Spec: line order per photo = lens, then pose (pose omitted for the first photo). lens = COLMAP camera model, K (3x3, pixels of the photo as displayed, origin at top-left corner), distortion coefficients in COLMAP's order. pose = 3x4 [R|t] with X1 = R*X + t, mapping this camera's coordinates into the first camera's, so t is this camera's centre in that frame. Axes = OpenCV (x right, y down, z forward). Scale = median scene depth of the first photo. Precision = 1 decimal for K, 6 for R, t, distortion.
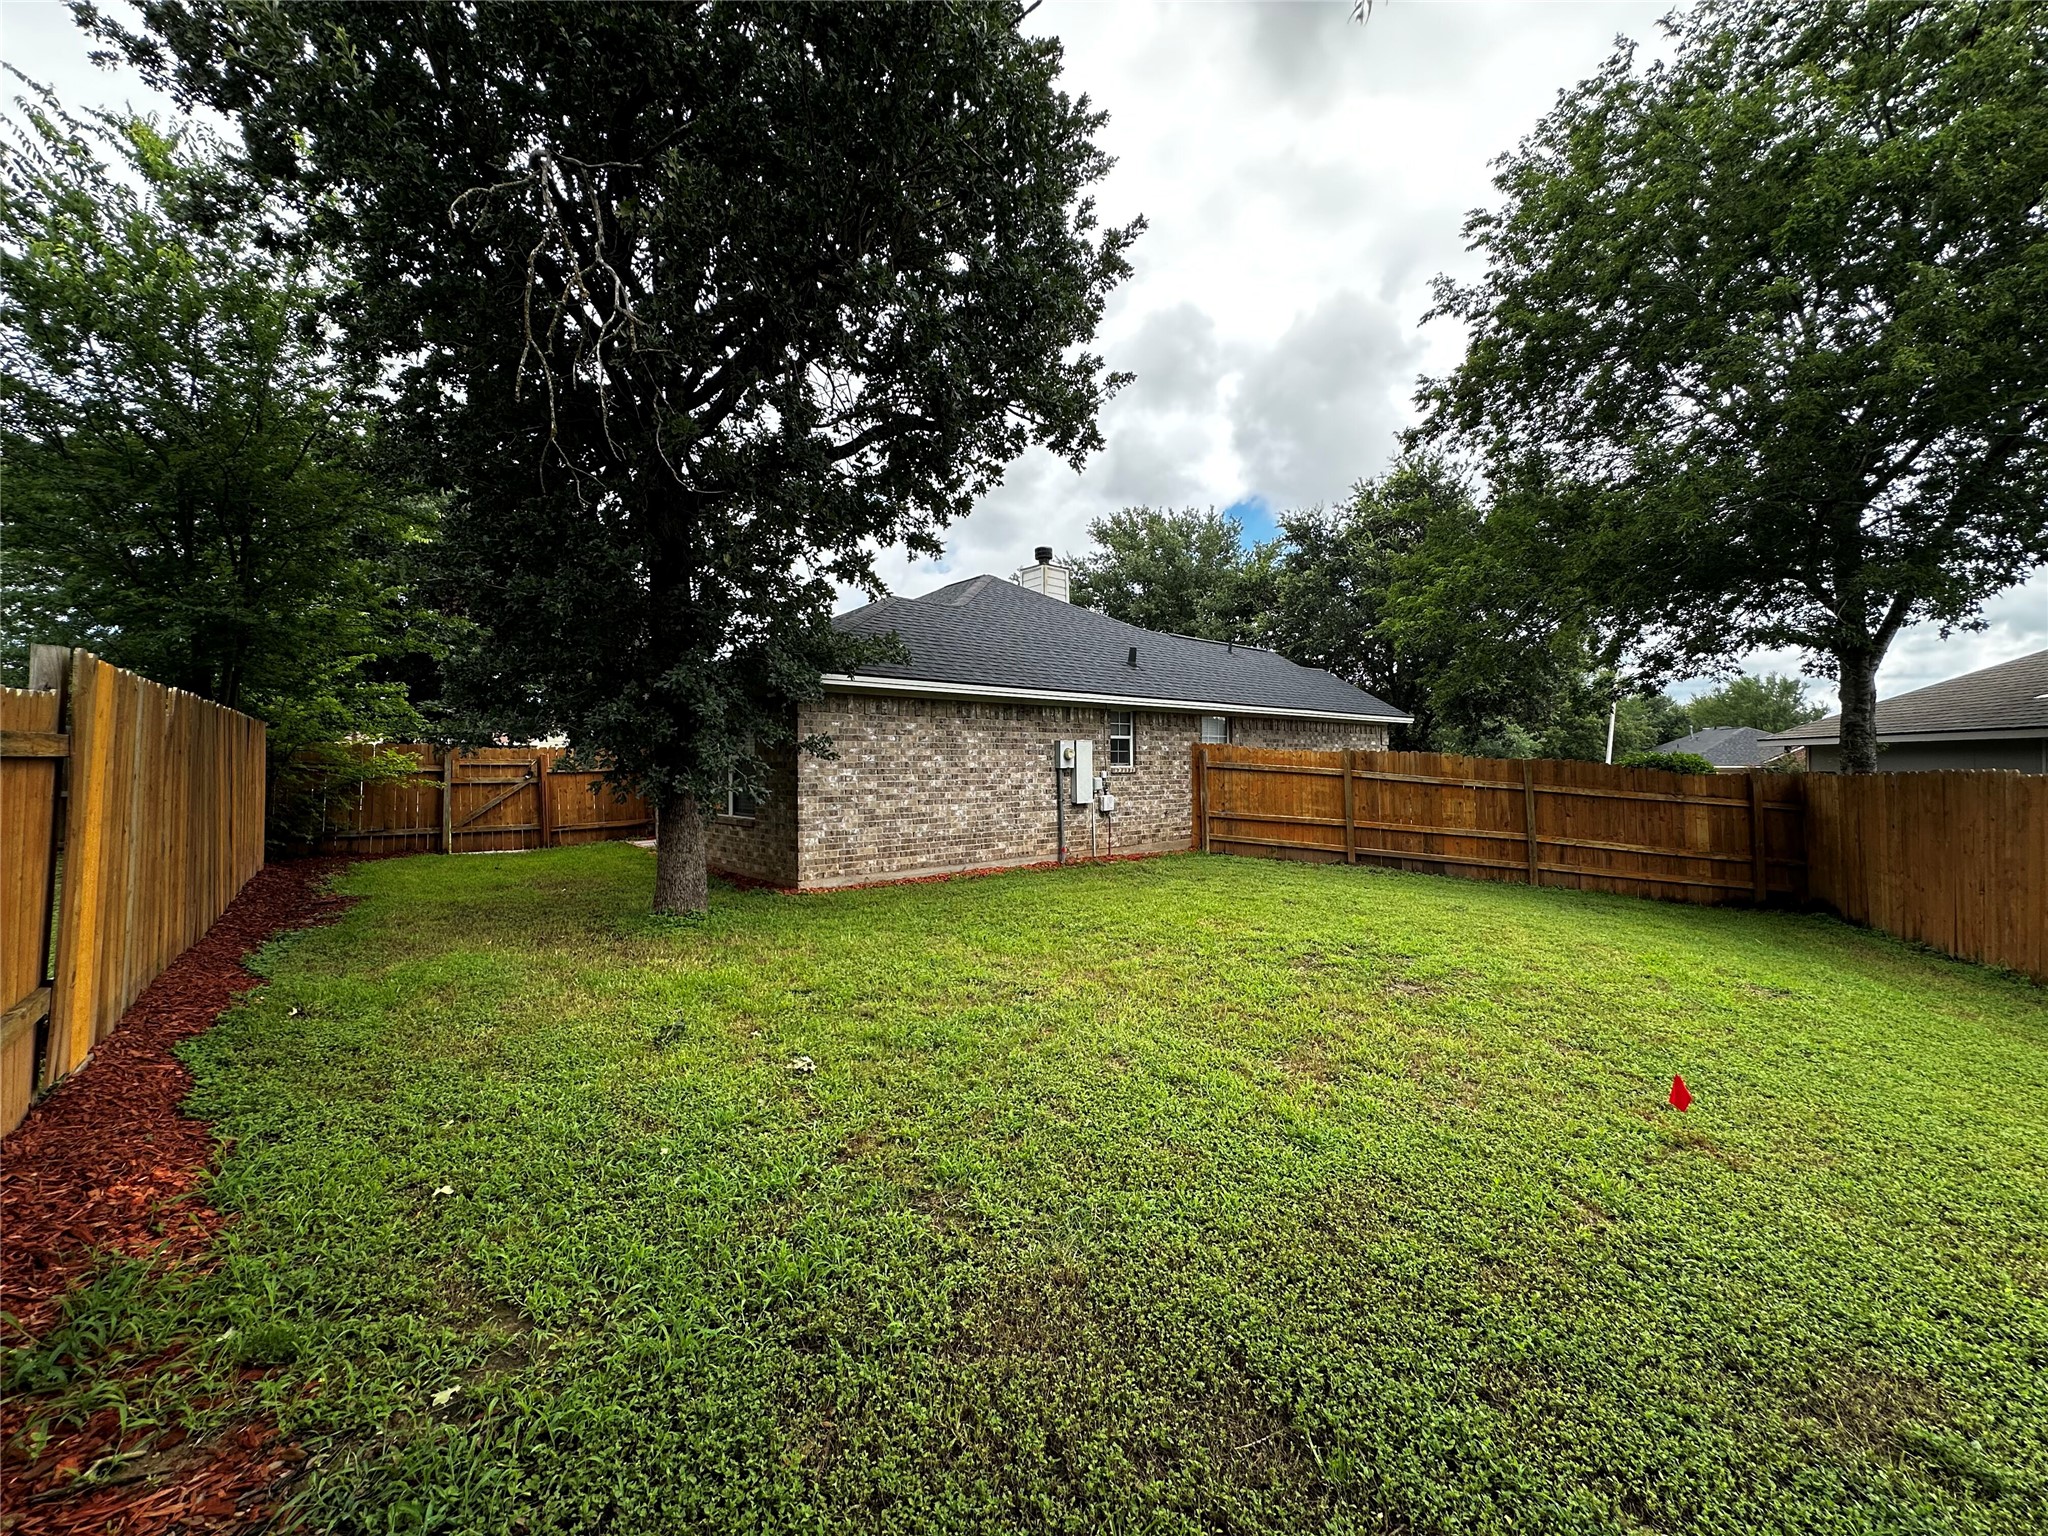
lens RADIAL K [[818.3, 0, 1025.2], [0, 818.3, 763.1], [0, 0, 1]] dist [-0.004812, 0.000876]
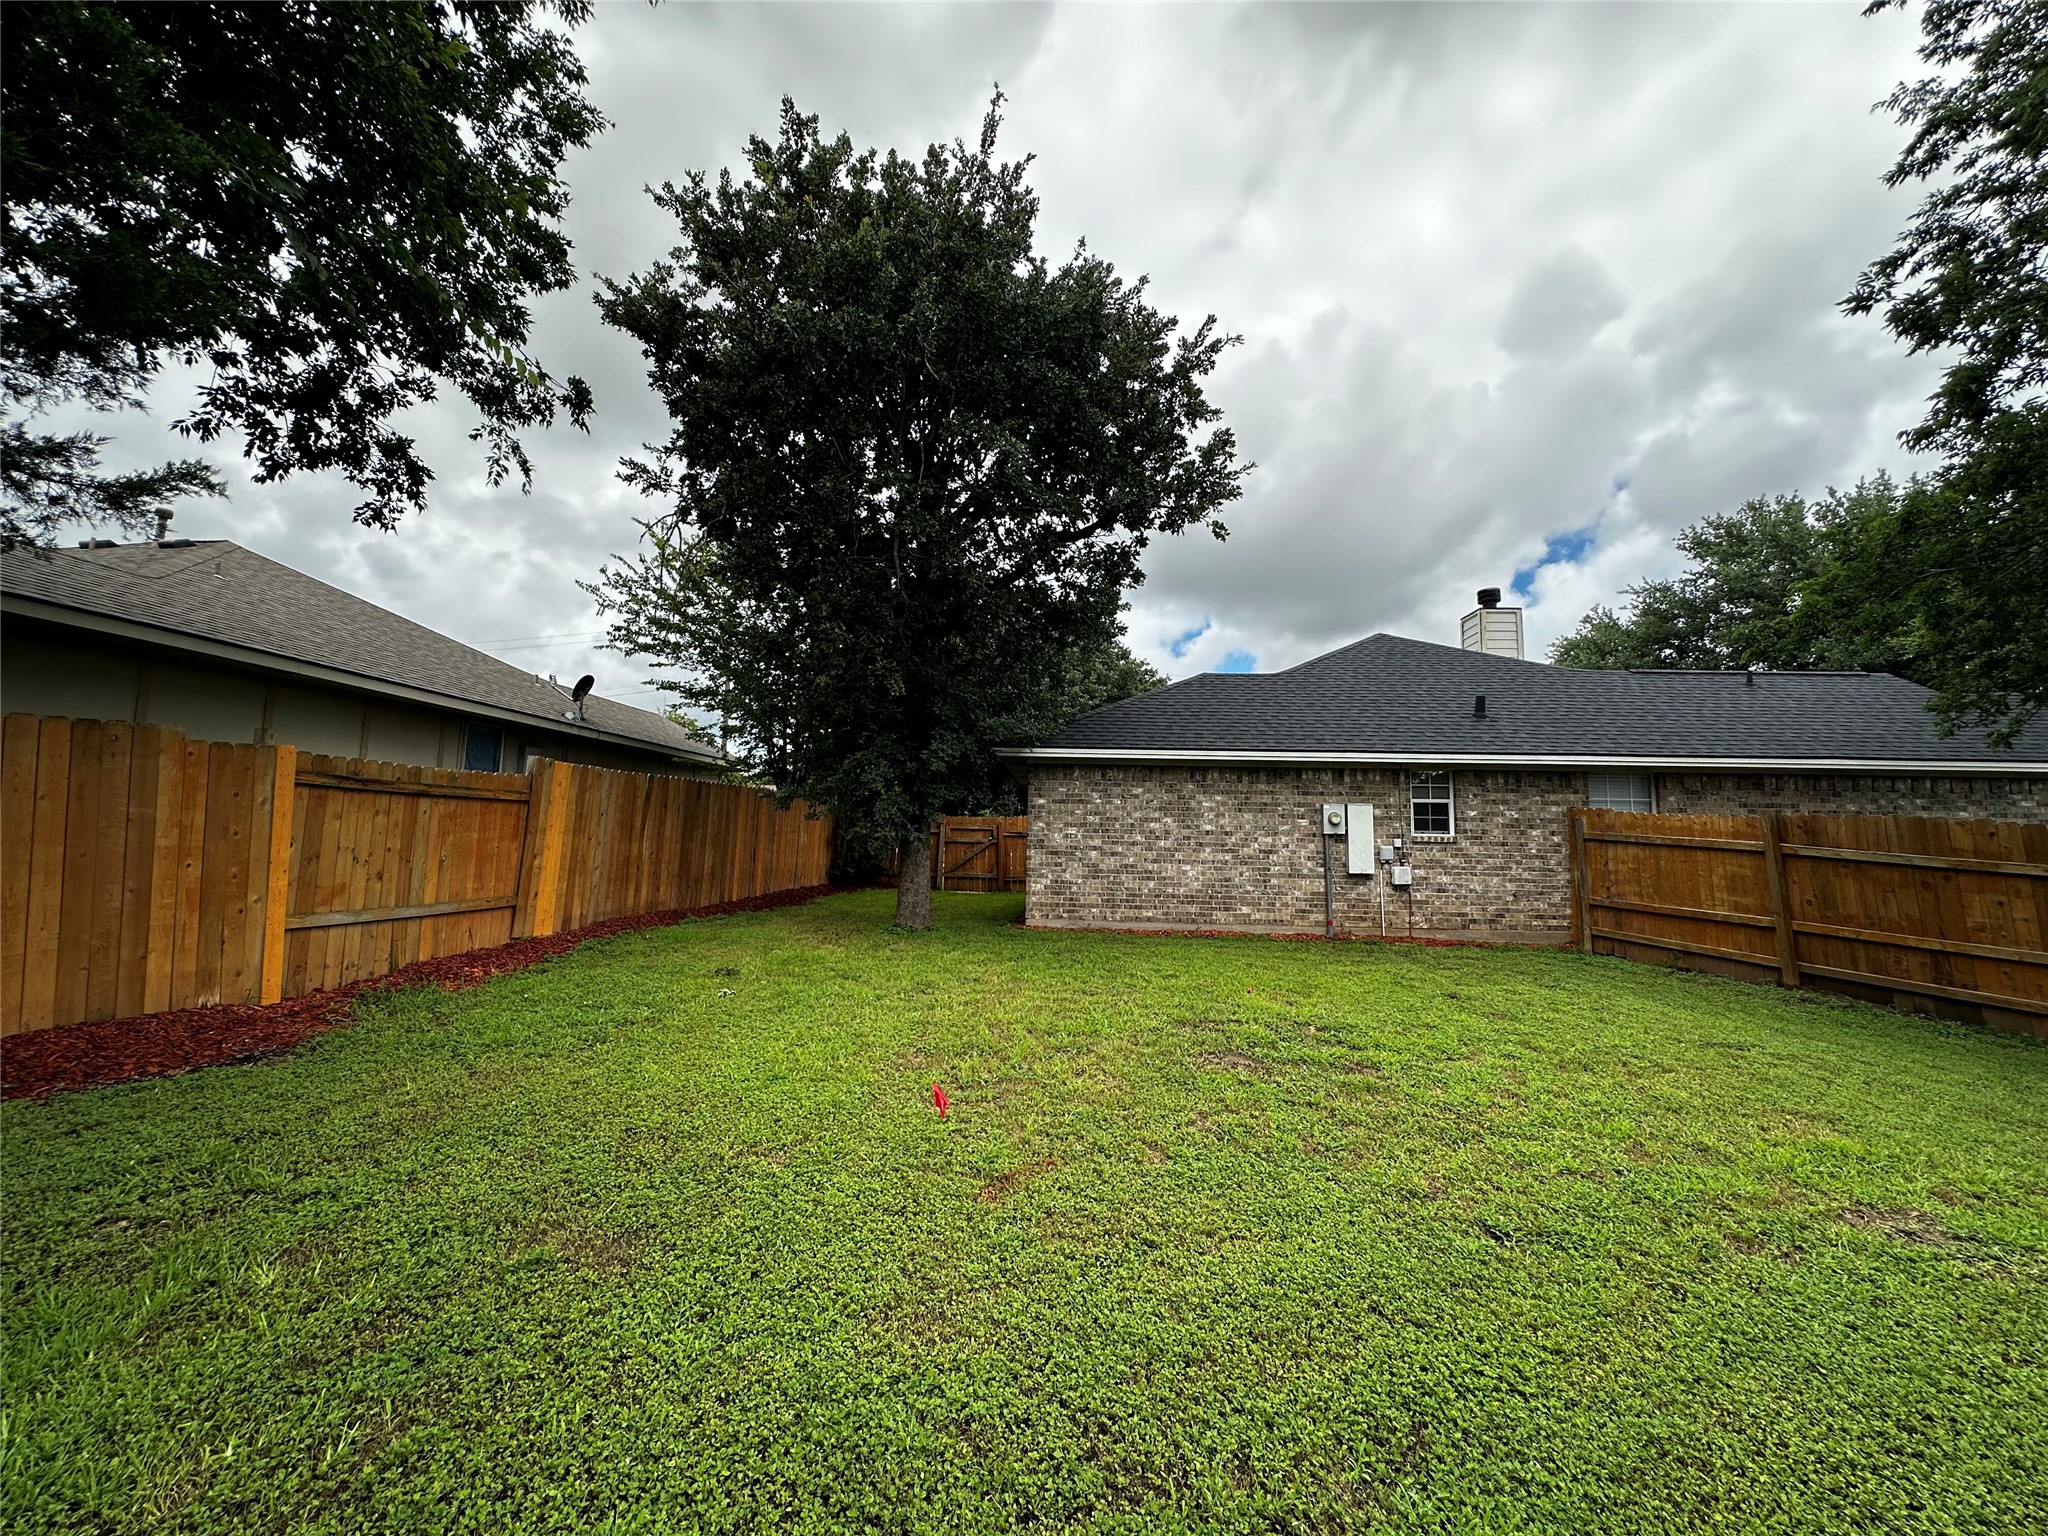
lens RADIAL K [[818.3, 0, 1025.7], [0, 818.3, 772.8], [0, 0, 1]] dist [-0.004812, 0.000876]
pose [[0.706280, -0.040706, -0.706761, 0.473883], [-0.023857, 0.996410, -0.081230, 0.021340], [0.707530, 0.074233, 0.702773, 0.099308]]
